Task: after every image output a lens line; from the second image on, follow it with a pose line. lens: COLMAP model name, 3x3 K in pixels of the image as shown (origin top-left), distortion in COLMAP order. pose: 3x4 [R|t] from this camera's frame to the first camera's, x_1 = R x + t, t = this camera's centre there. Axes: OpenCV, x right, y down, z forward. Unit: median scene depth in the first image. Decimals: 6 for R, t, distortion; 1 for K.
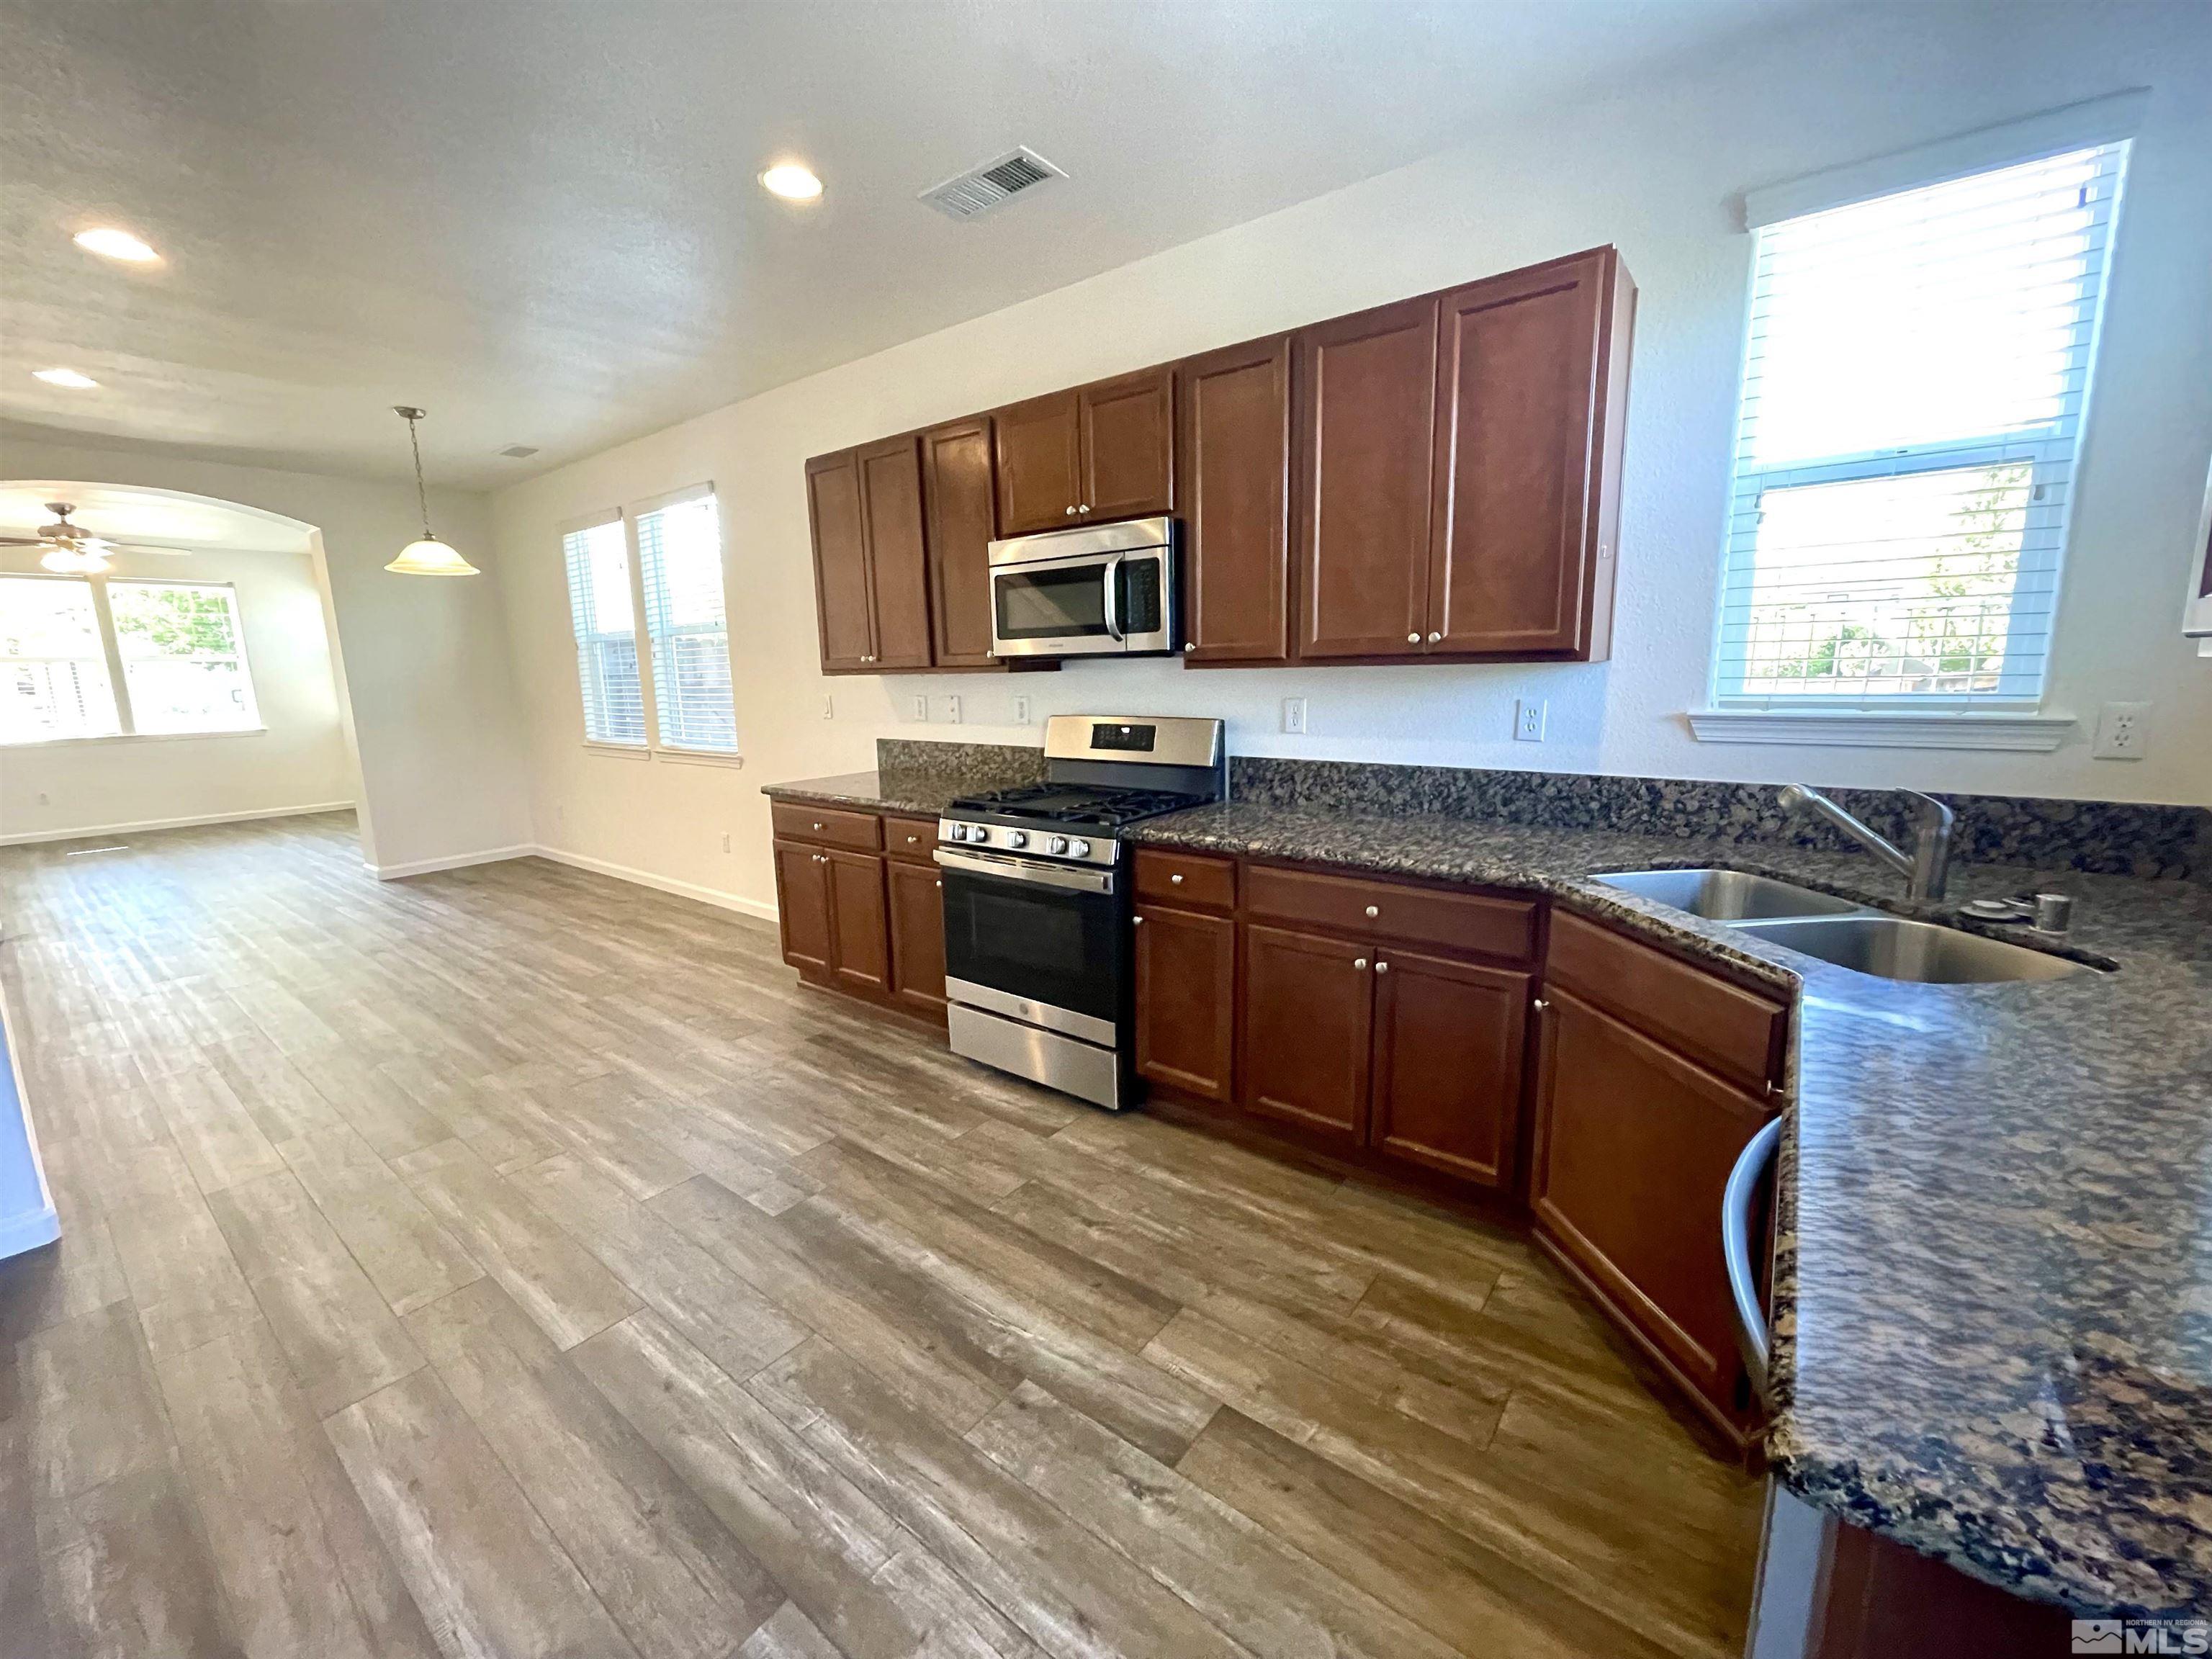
lens RADIAL K [[893.1, 0, 1105.1], [0, 893.1, 822.3], [0, 0, 1]] dist [-0.004038, 0.001301]
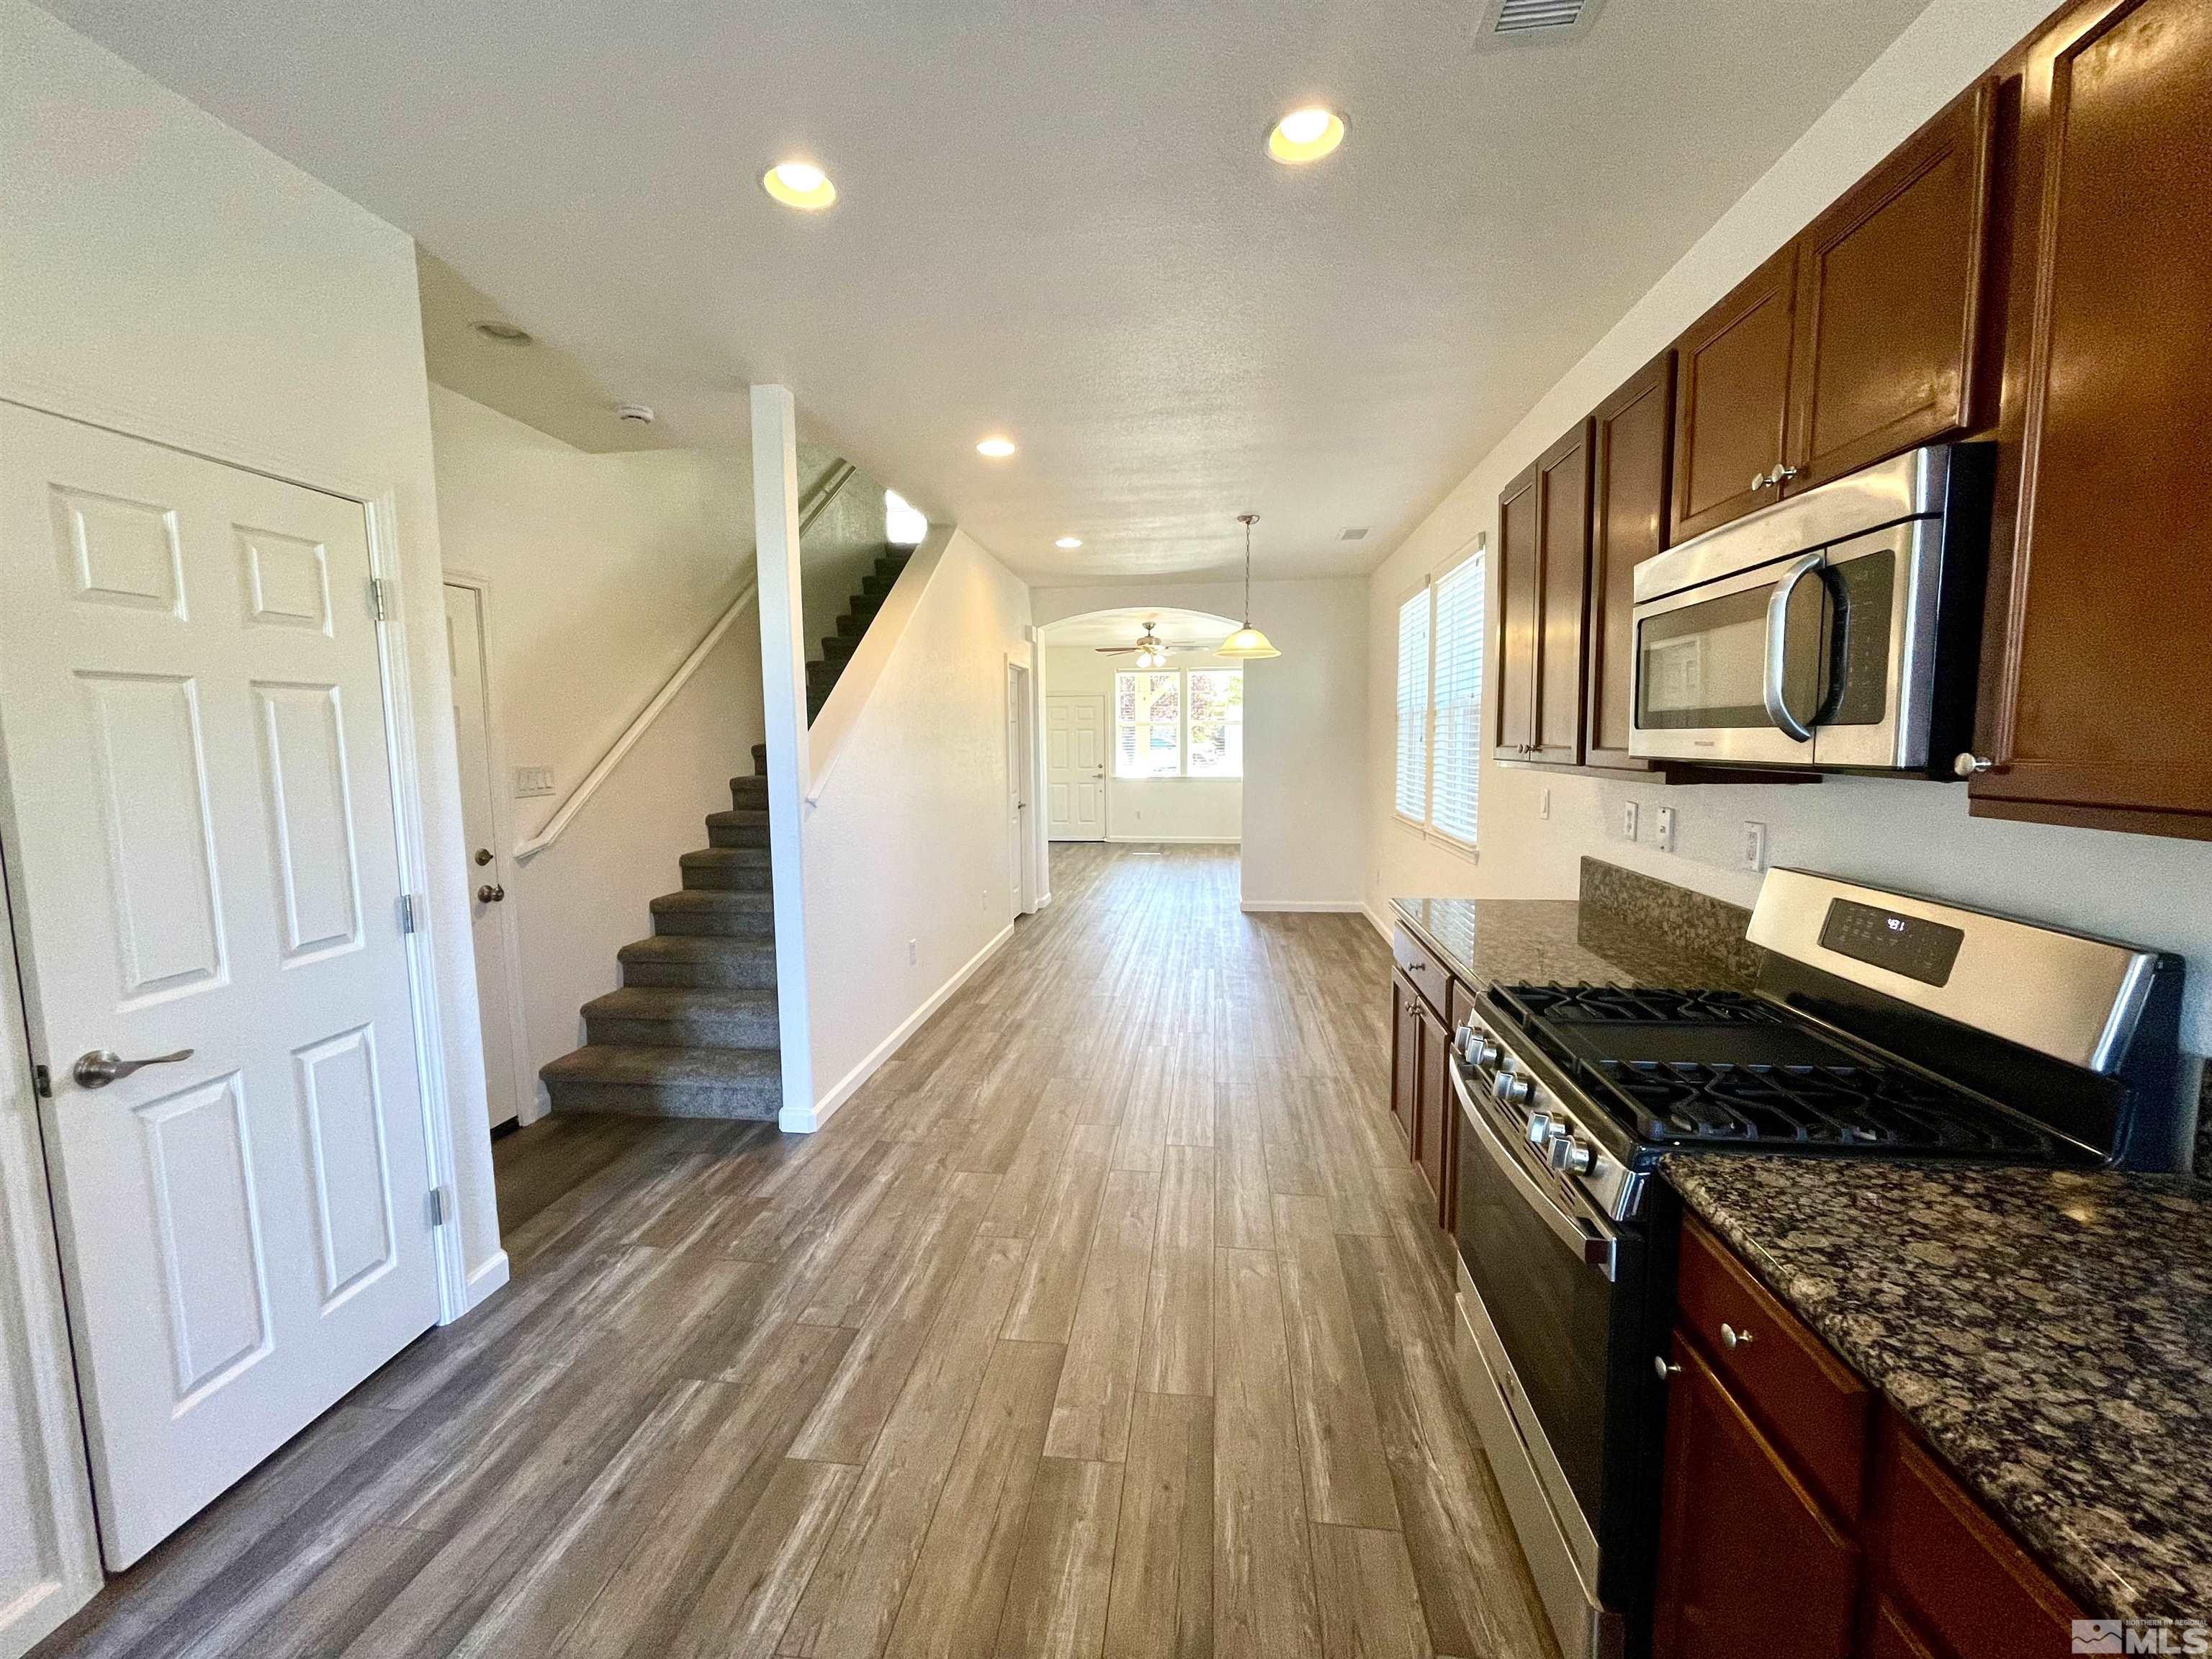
lens RADIAL K [[893.1, 0, 1099.6], [0, 893.1, 826.2], [0, 0, 1]] dist [-0.004038, 0.001301]
pose [[0.504011, 0.099694, -0.857925, 0.228277], [-0.145928, 0.988865, 0.029180, -0.119037], [0.851280, 0.110488, 0.512946, 0.457266]]
